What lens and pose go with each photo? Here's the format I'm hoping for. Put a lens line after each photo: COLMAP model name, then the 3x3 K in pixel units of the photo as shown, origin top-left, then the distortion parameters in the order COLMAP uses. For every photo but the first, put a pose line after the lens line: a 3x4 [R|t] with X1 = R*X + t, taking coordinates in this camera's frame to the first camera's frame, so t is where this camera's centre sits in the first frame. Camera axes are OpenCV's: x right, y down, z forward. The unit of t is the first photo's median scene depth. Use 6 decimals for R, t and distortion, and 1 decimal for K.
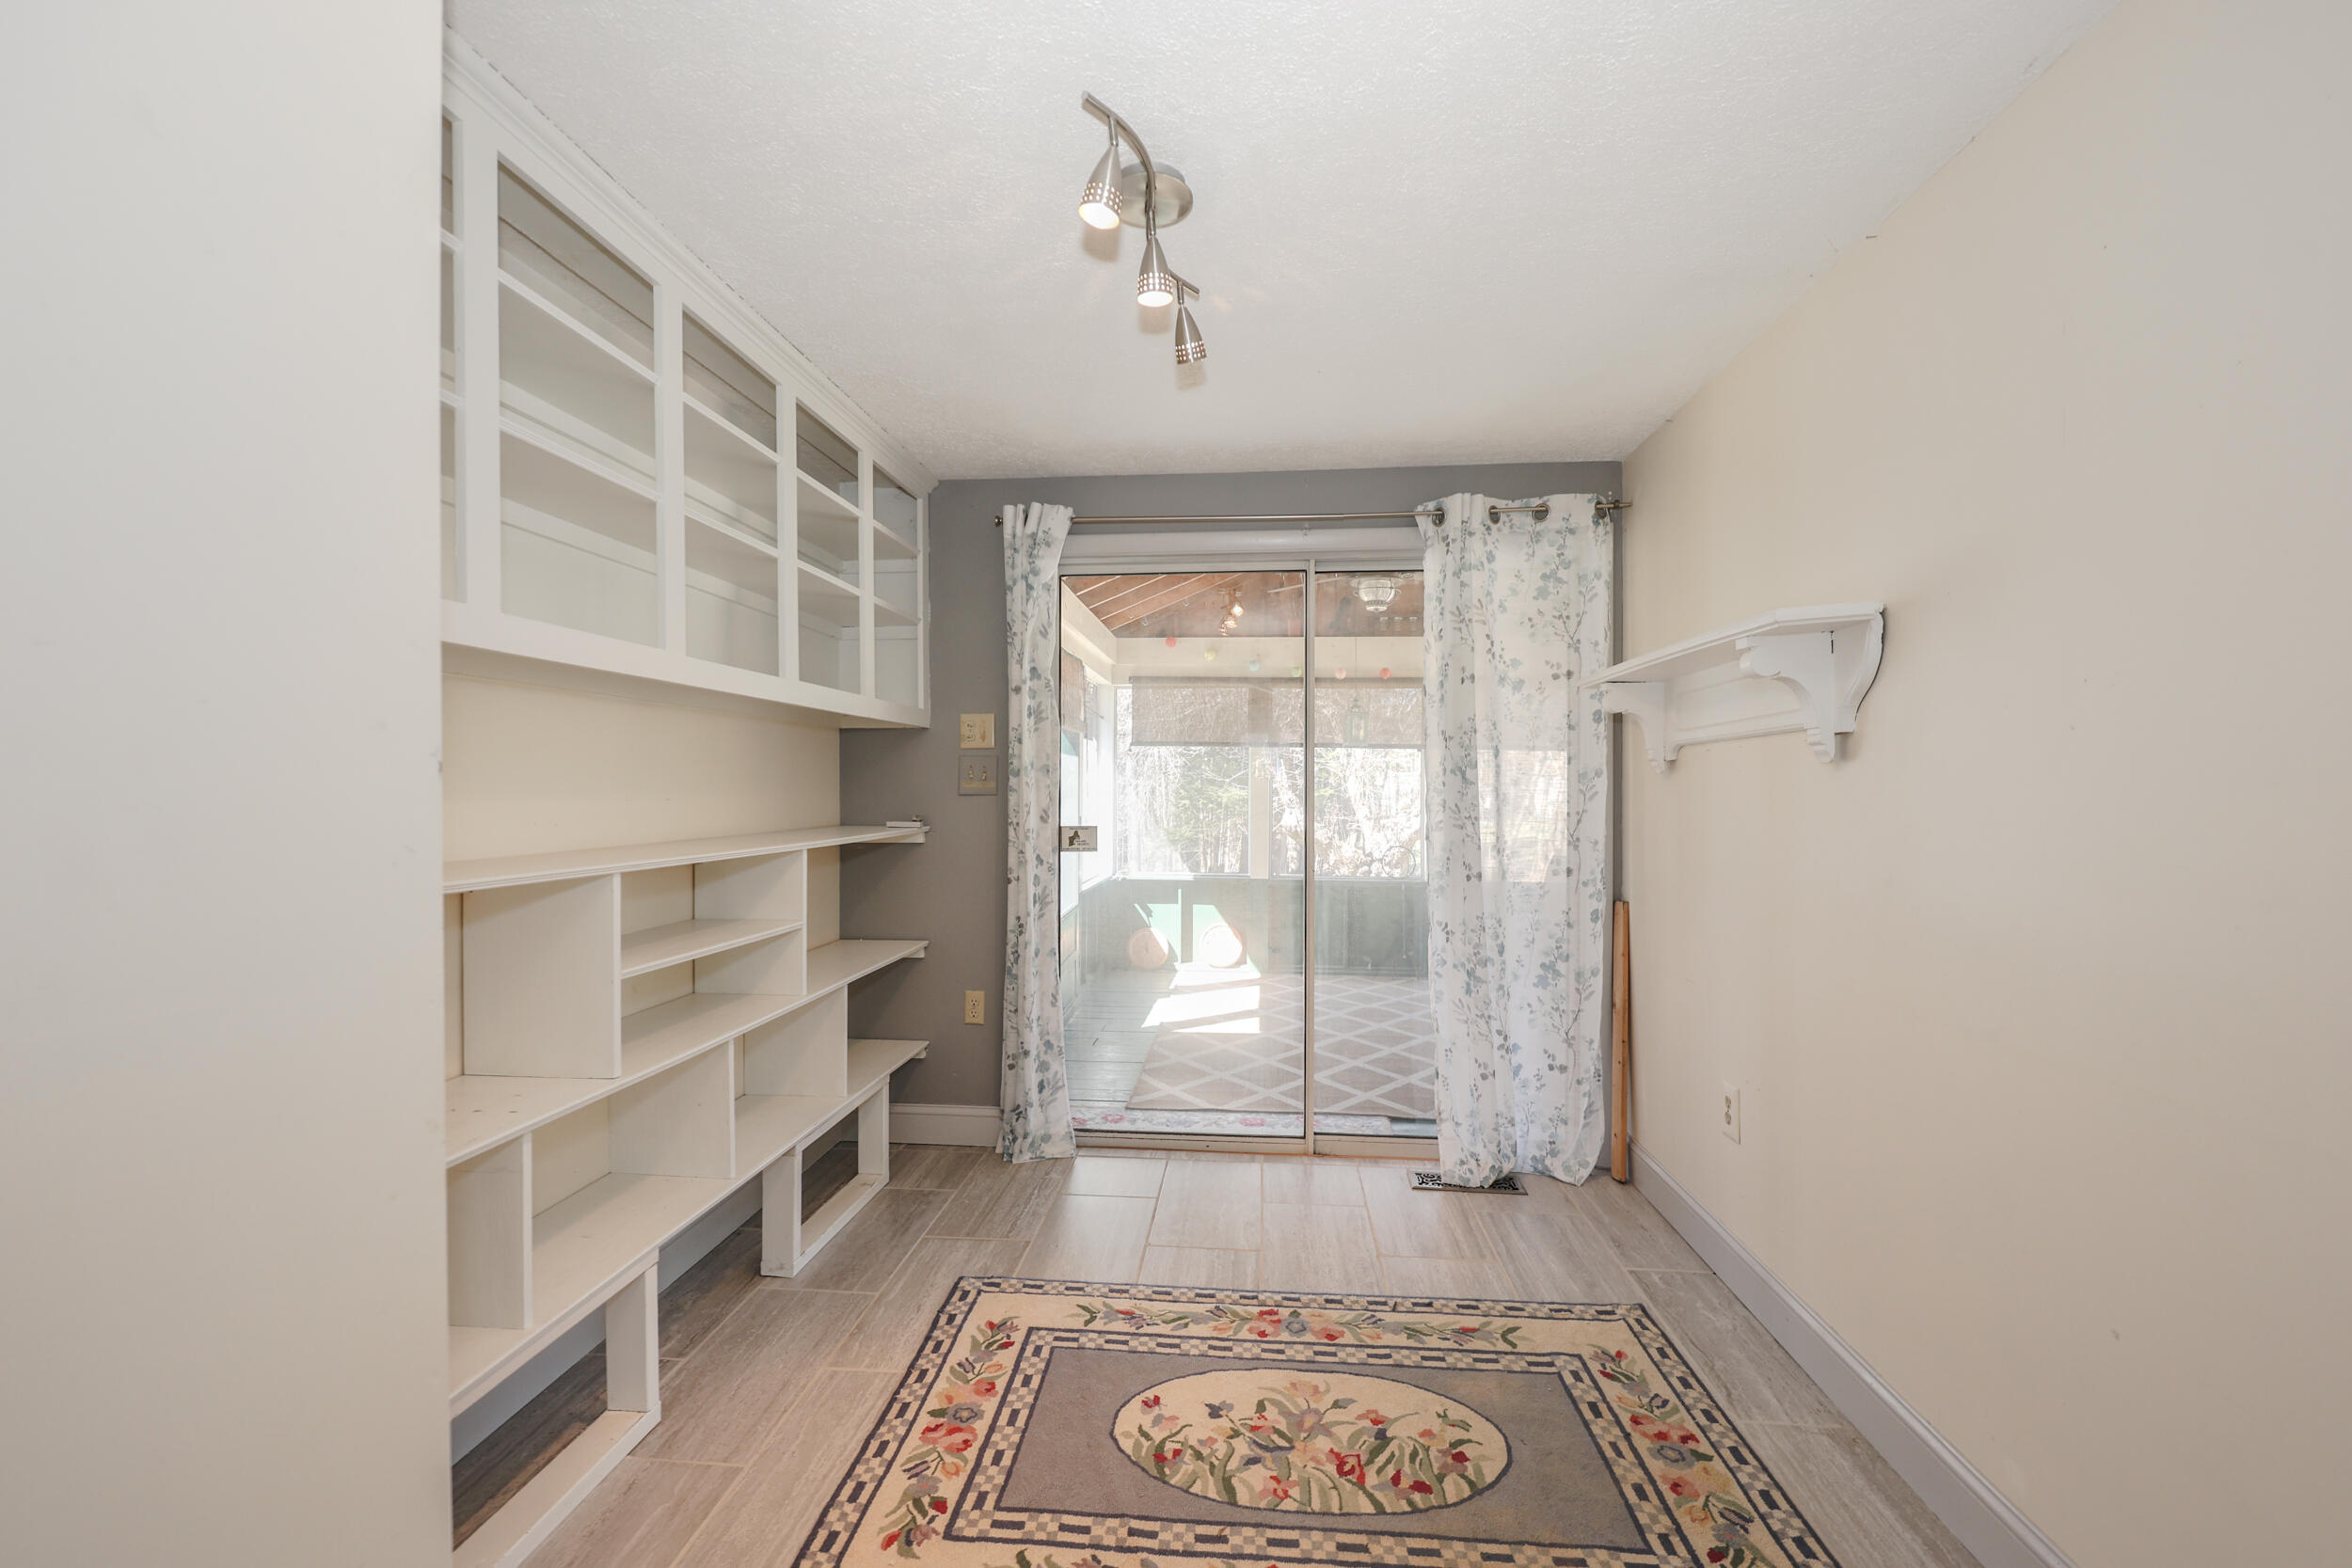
lens RADIAL K [[971.5, 0, 1168.3], [0, 971.5, 798.8], [0, 0, 1]] dist [0.000393, -0.000270]
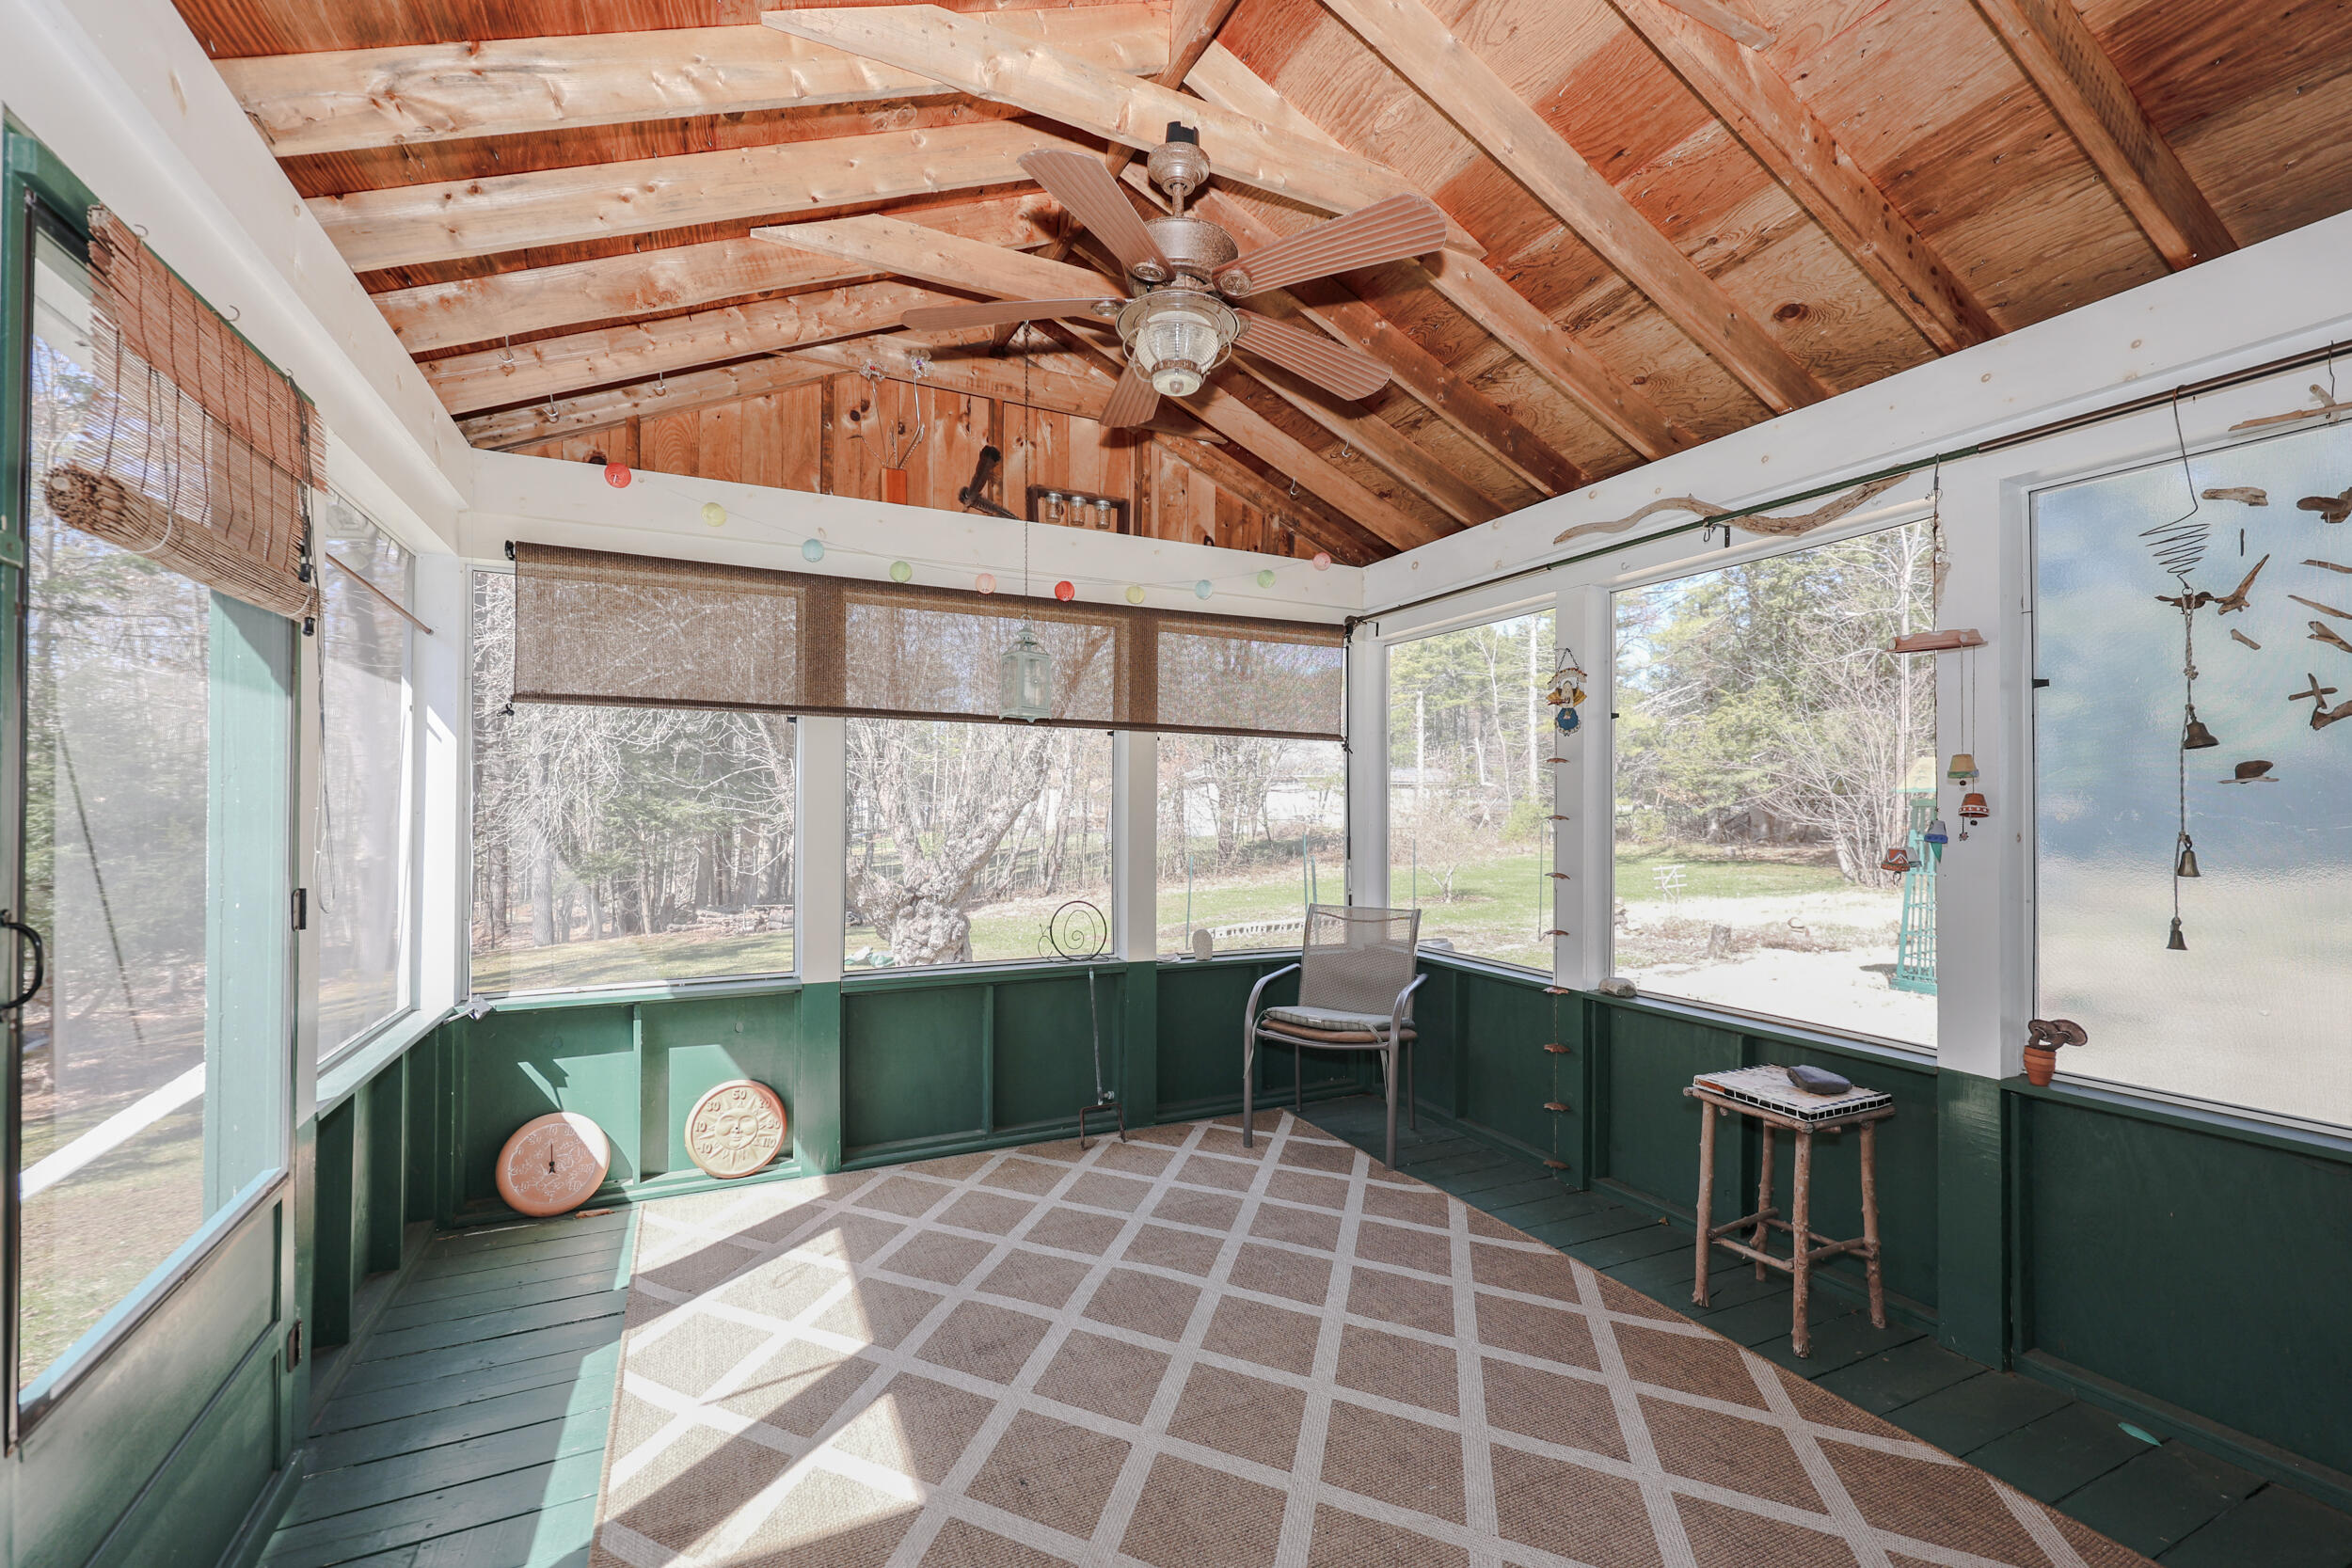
lens RADIAL K [[971.5, 0, 1168.3], [0, 971.5, 798.8], [0, 0, 1]] dist [0.000393, -0.000270]
pose [[0.859832, 0.003915, 0.510563, -0.007291], [0.003577, 0.999900, -0.013690, -0.002448], [-0.510565, 0.013597, 0.859732, 0.479165]]
